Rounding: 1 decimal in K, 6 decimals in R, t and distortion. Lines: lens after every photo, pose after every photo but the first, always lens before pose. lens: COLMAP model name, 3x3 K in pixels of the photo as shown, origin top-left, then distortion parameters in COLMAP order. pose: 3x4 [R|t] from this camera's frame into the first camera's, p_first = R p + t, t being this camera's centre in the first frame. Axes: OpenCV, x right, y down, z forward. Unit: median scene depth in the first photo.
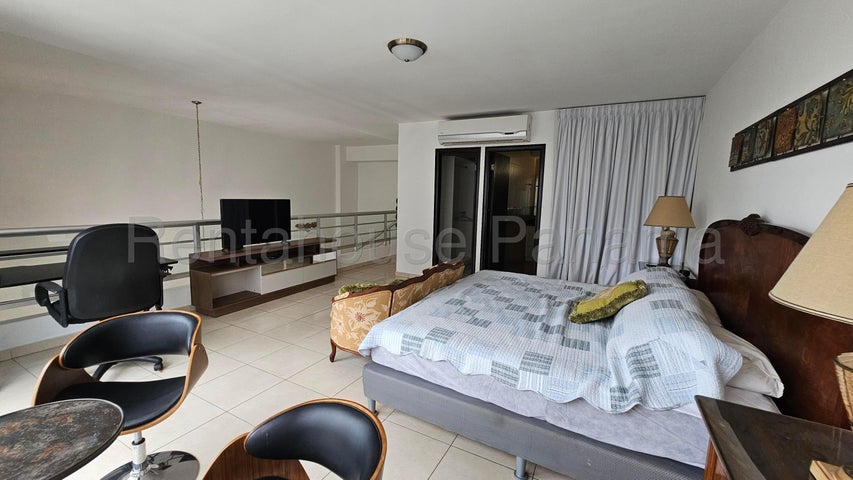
lens RADIAL K [[344.9, 0, 426.5], [0, 344.9, 240.0], [0, 0, 1]] dist [-0.000995, 0.000366]
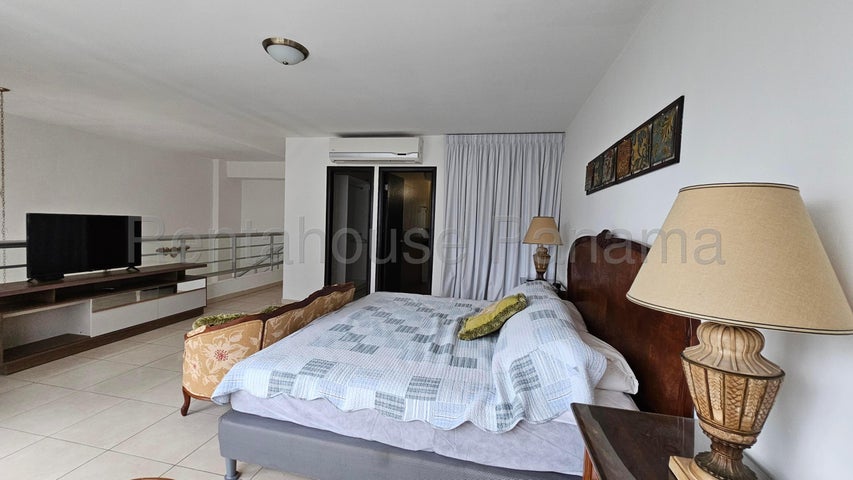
lens RADIAL K [[344.9, 0, 426.5], [0, 344.9, 240.0], [0, 0, 1]] dist [-0.000995, 0.000366]
pose [[0.959566, -0.003346, 0.281464, 0.045444], [0.022874, 0.997549, -0.066121, 0.015633], [-0.280553, 0.069886, 0.957291, 0.059194]]
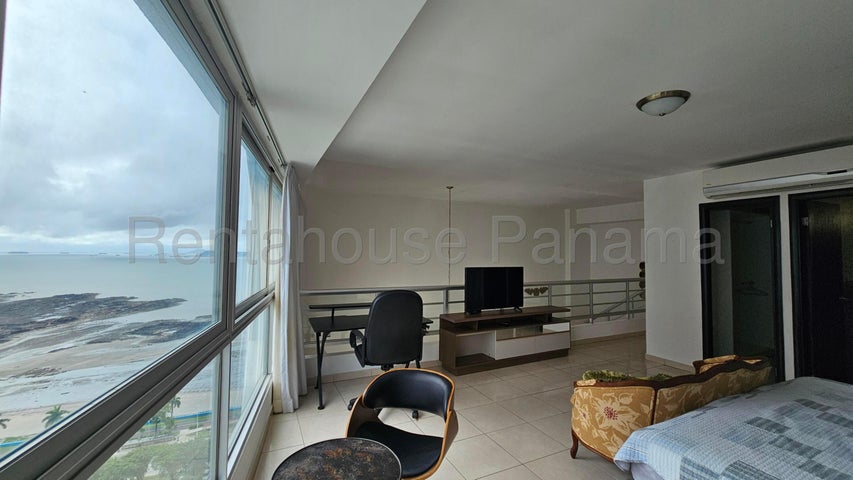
lens RADIAL K [[344.9, 0, 426.5], [0, 344.9, 240.0], [0, 0, 1]] dist [-0.000995, 0.000366]
pose [[0.809280, -0.043749, -0.585792, -0.044962], [-0.061738, 0.985365, -0.158884, -0.030454], [0.584170, 0.164747, 0.794735, 0.002442]]
